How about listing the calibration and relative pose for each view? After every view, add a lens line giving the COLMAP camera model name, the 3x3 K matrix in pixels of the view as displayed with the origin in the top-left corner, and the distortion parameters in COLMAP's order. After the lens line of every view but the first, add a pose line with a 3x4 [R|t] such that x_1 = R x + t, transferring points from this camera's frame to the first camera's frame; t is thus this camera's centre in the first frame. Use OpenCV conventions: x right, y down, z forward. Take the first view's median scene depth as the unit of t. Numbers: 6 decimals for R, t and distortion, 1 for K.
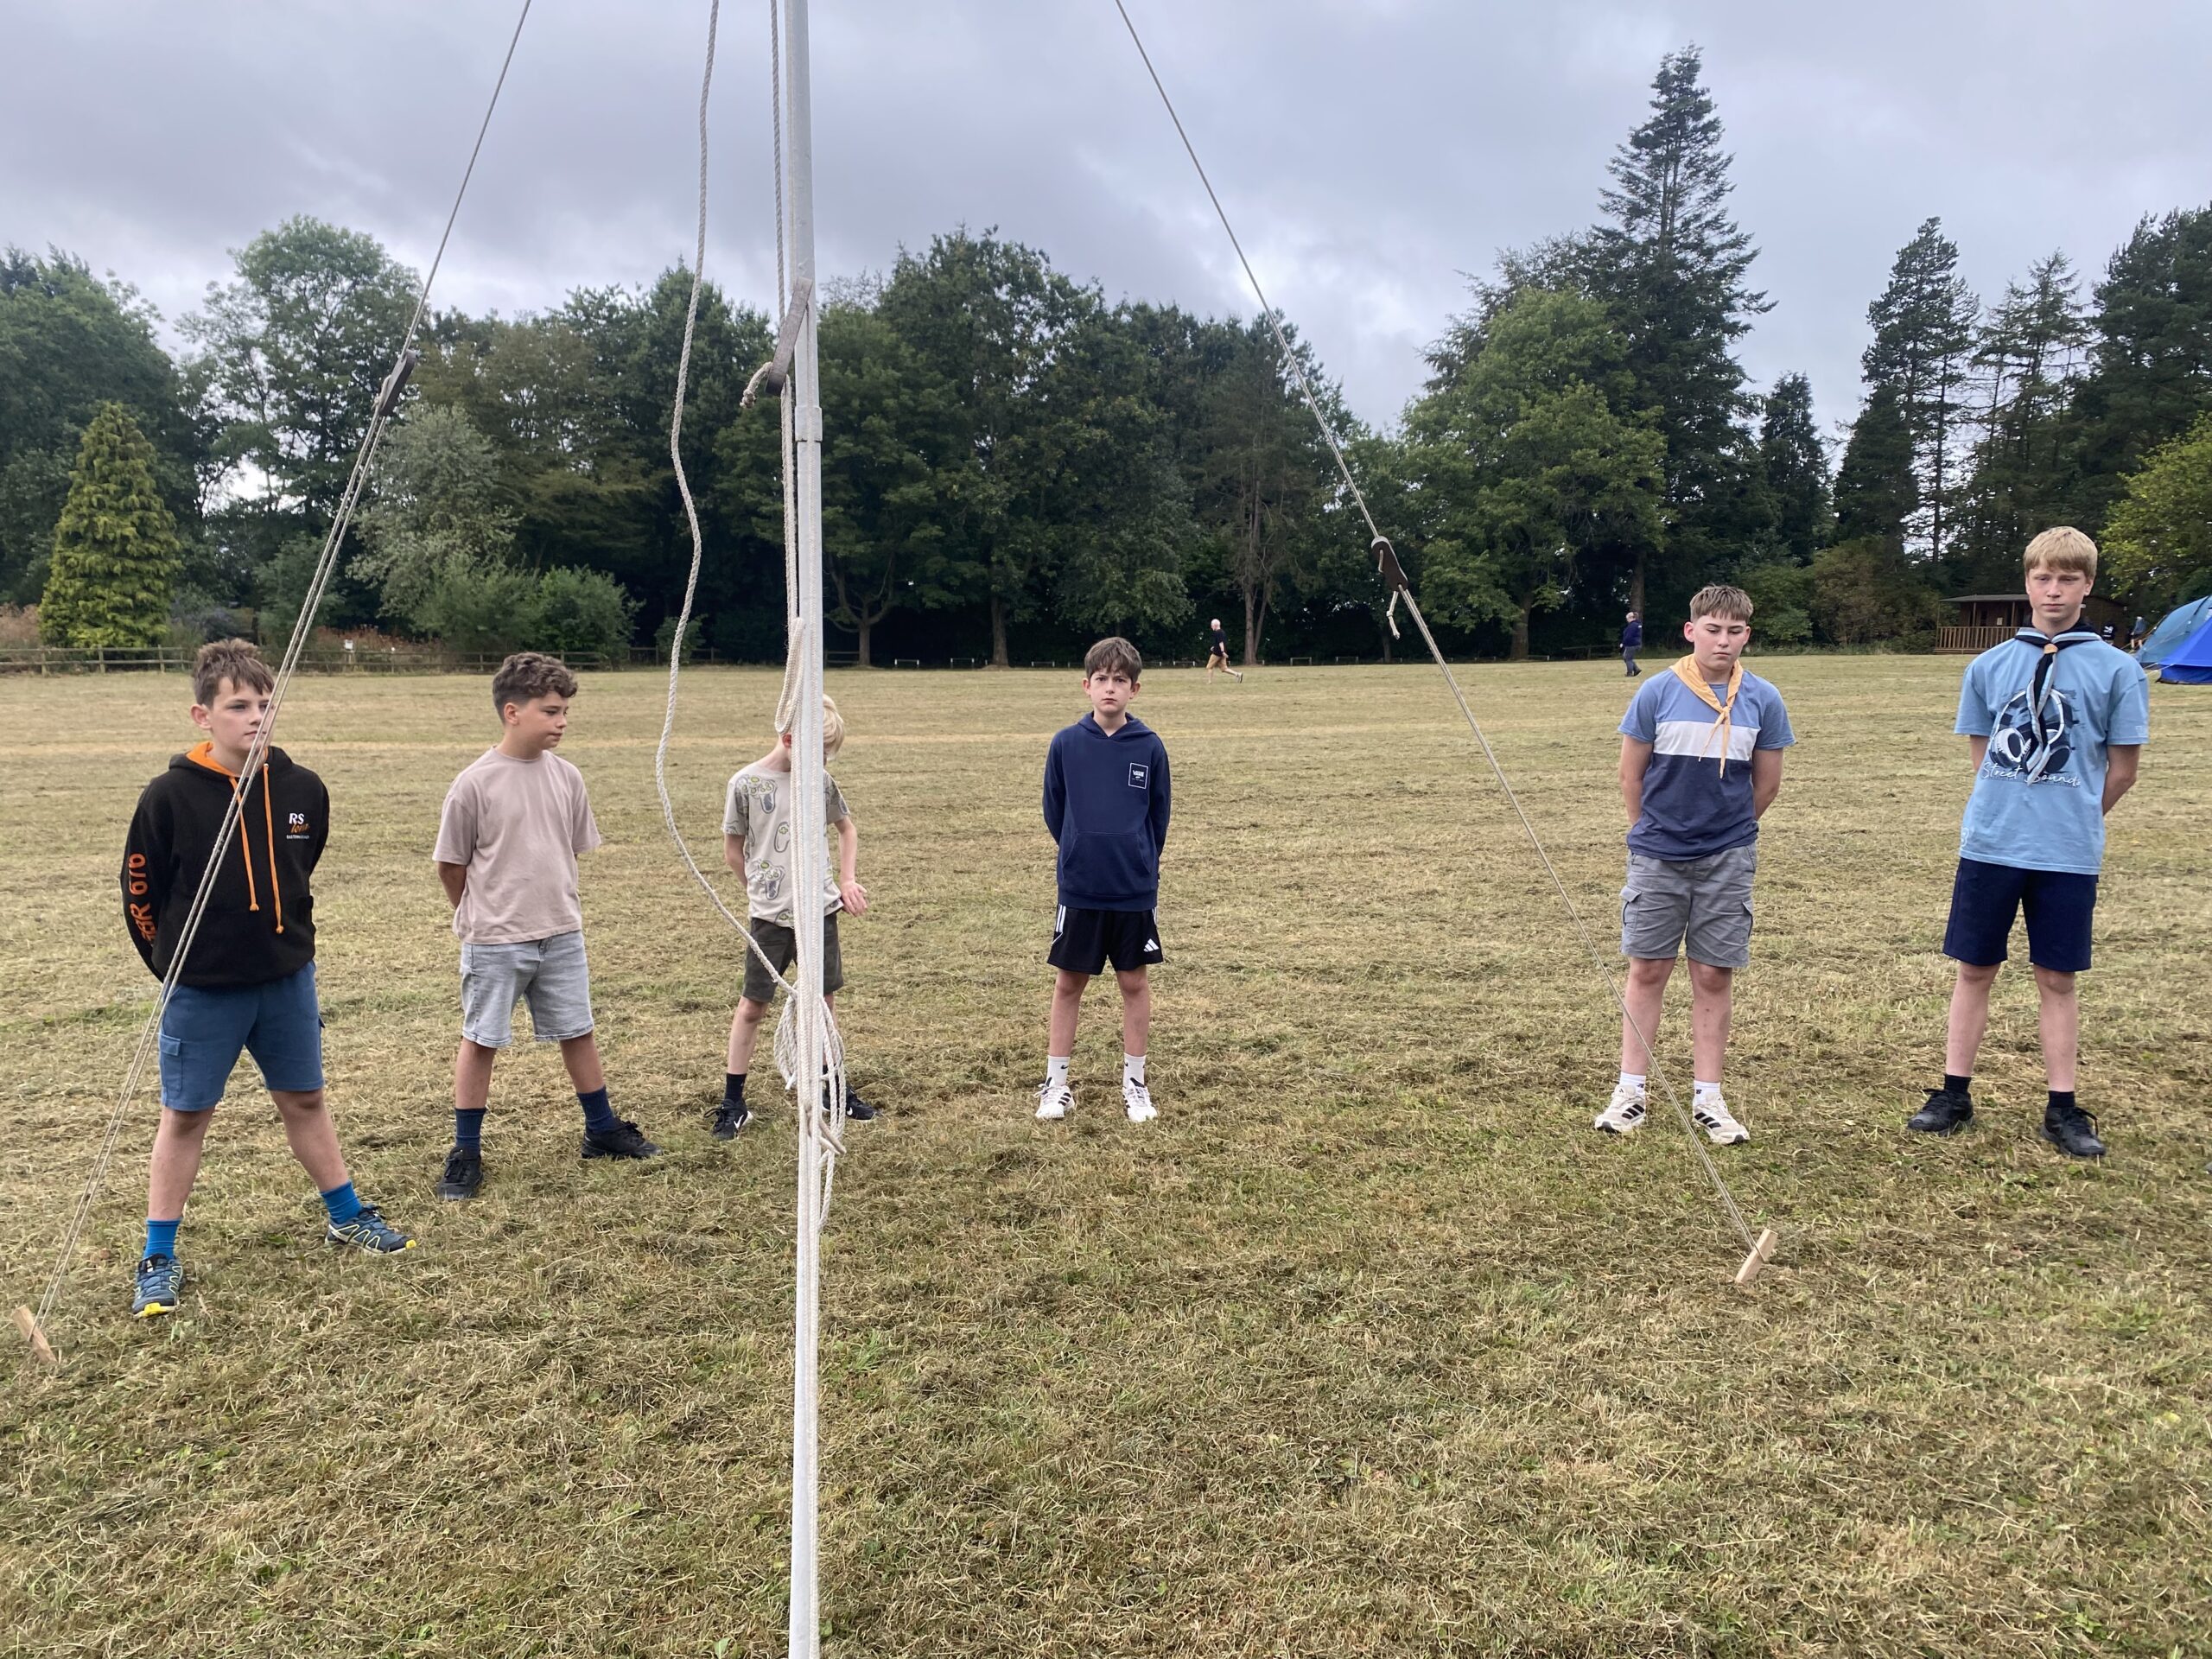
lens RADIAL K [[1699.3, 0, 1055.9], [0, 1699.3, 800.5], [0, 0, 1]] dist [0.036291, -0.031791]
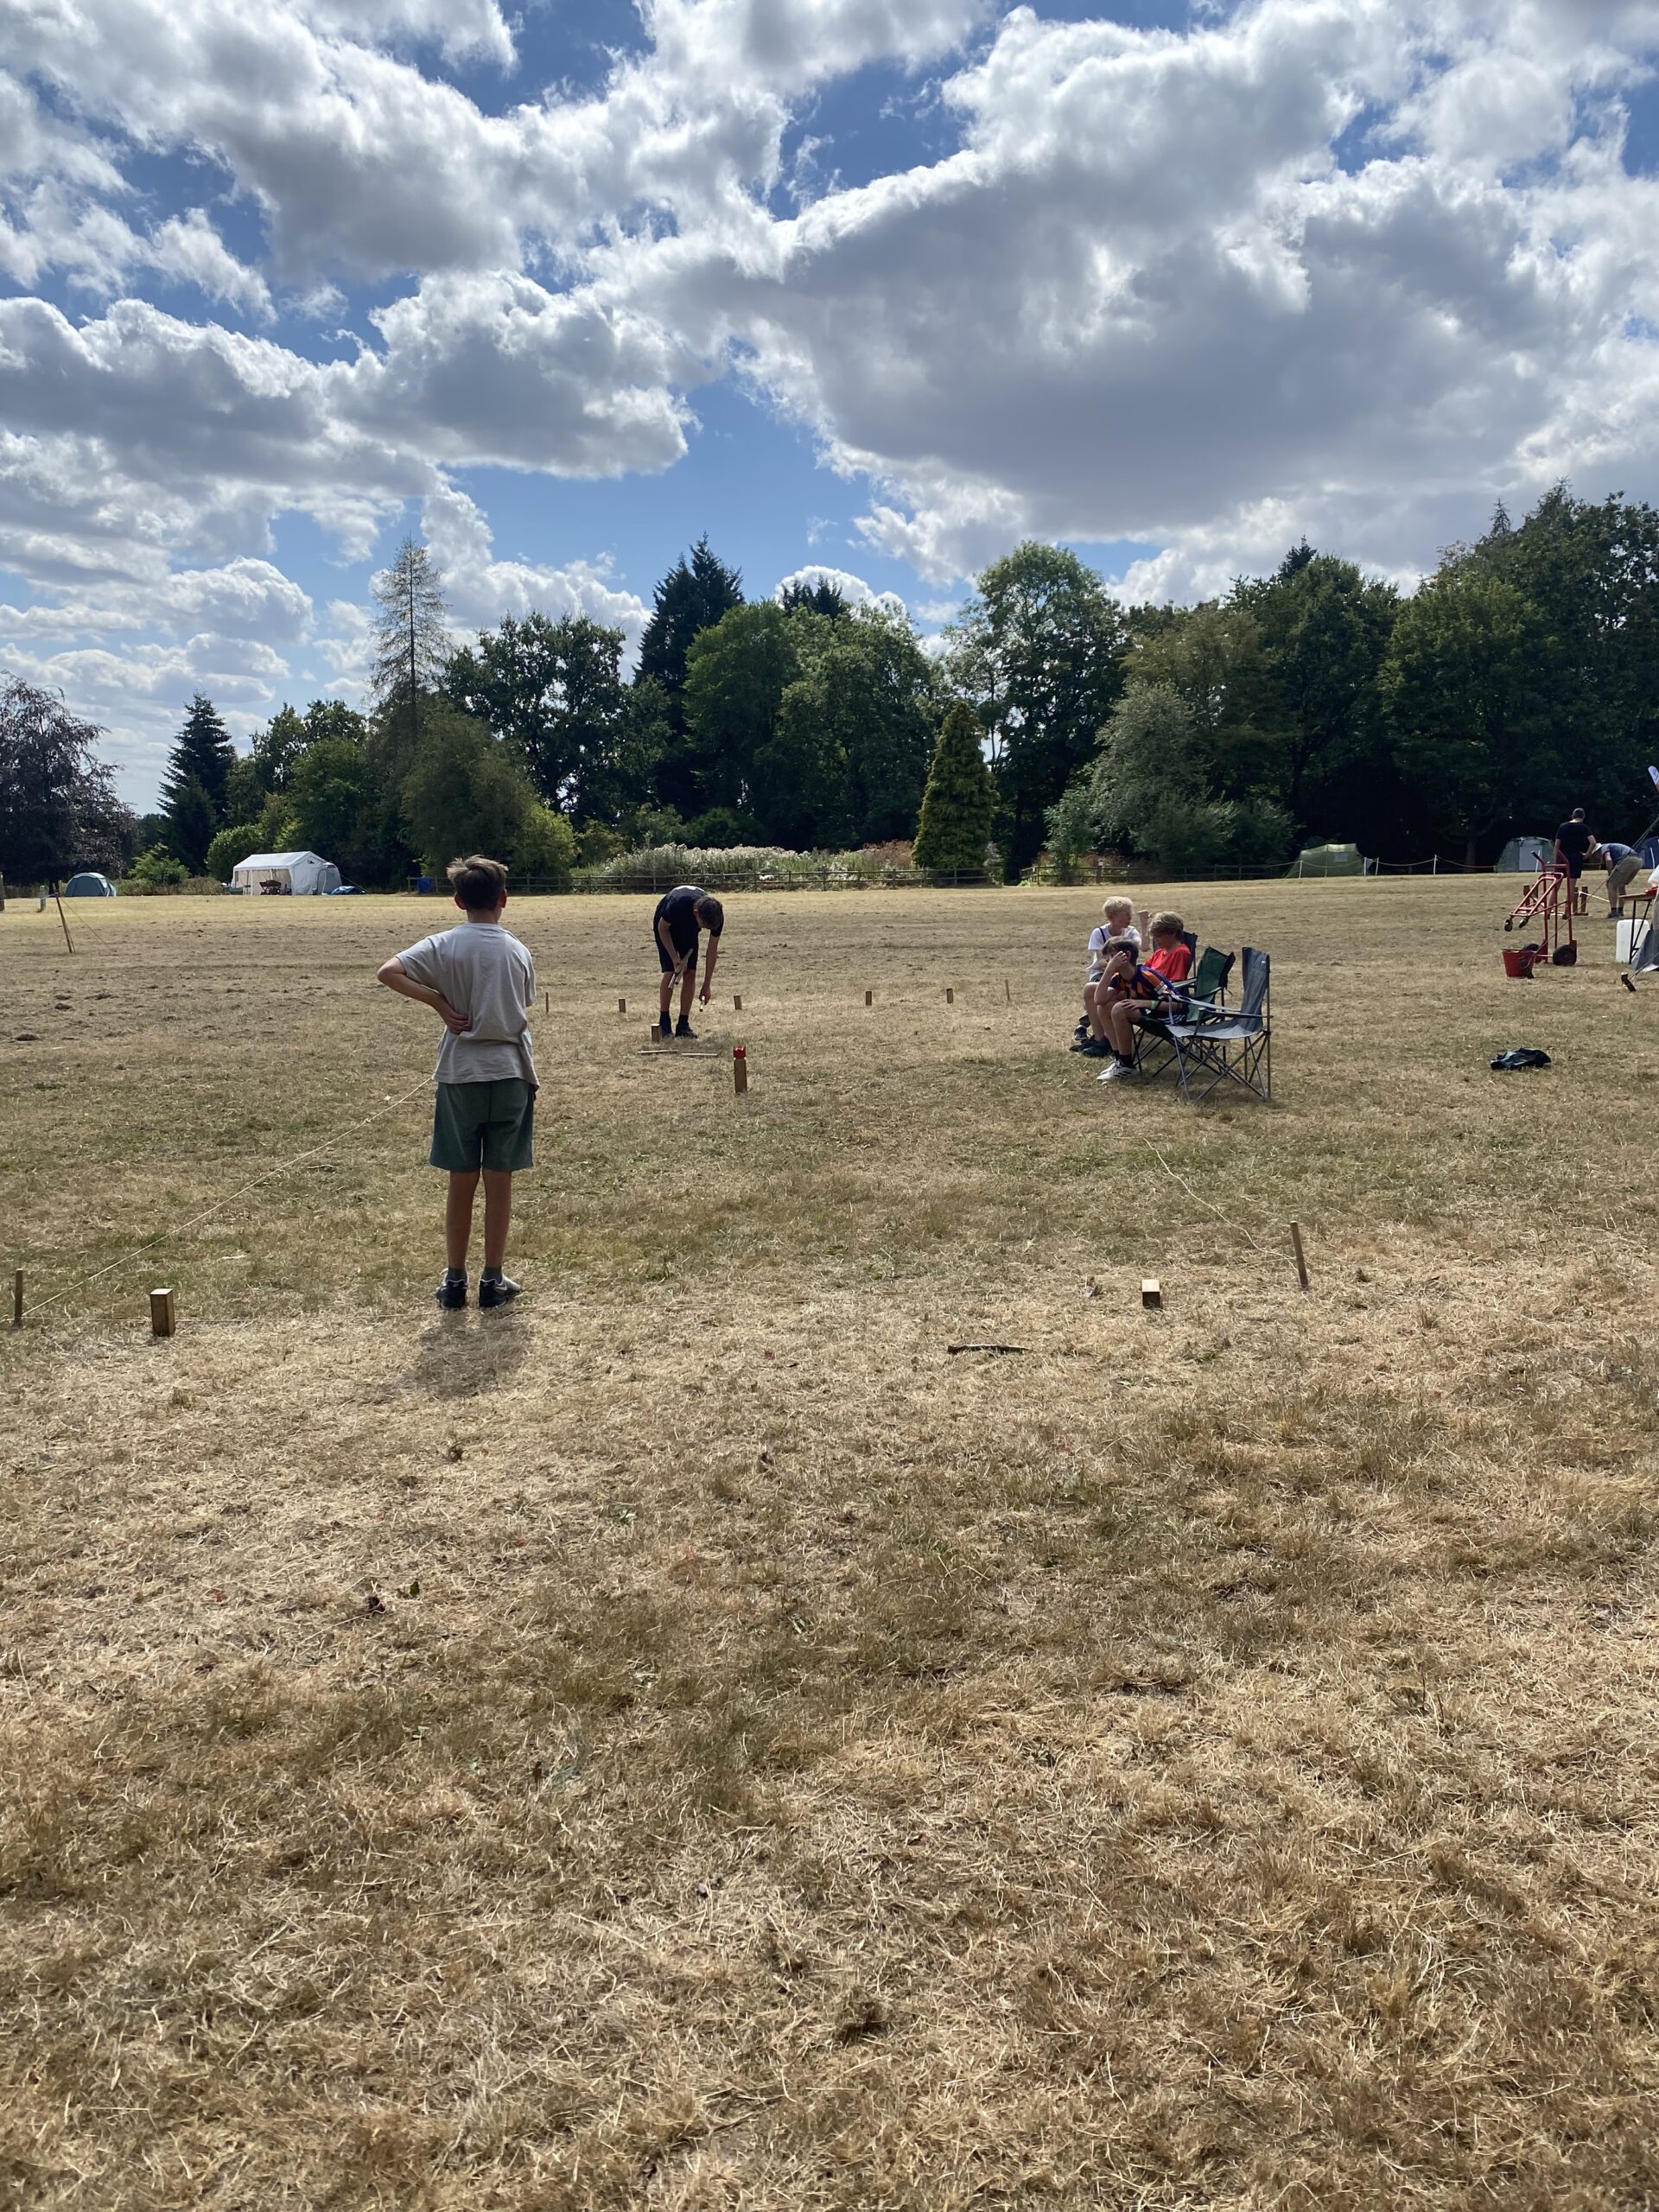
lens RADIAL K [[1699.3, 0, 807.1], [0, 1699.3, 1150.0], [0, 0, 1]] dist [0.036291, -0.031791]
pose [[0.922954, 0.042392, -0.382568, -0.072170], [-0.016250, 0.997322, 0.071310, 0.038225], [0.384566, -0.059599, 0.921171, -0.312508]]
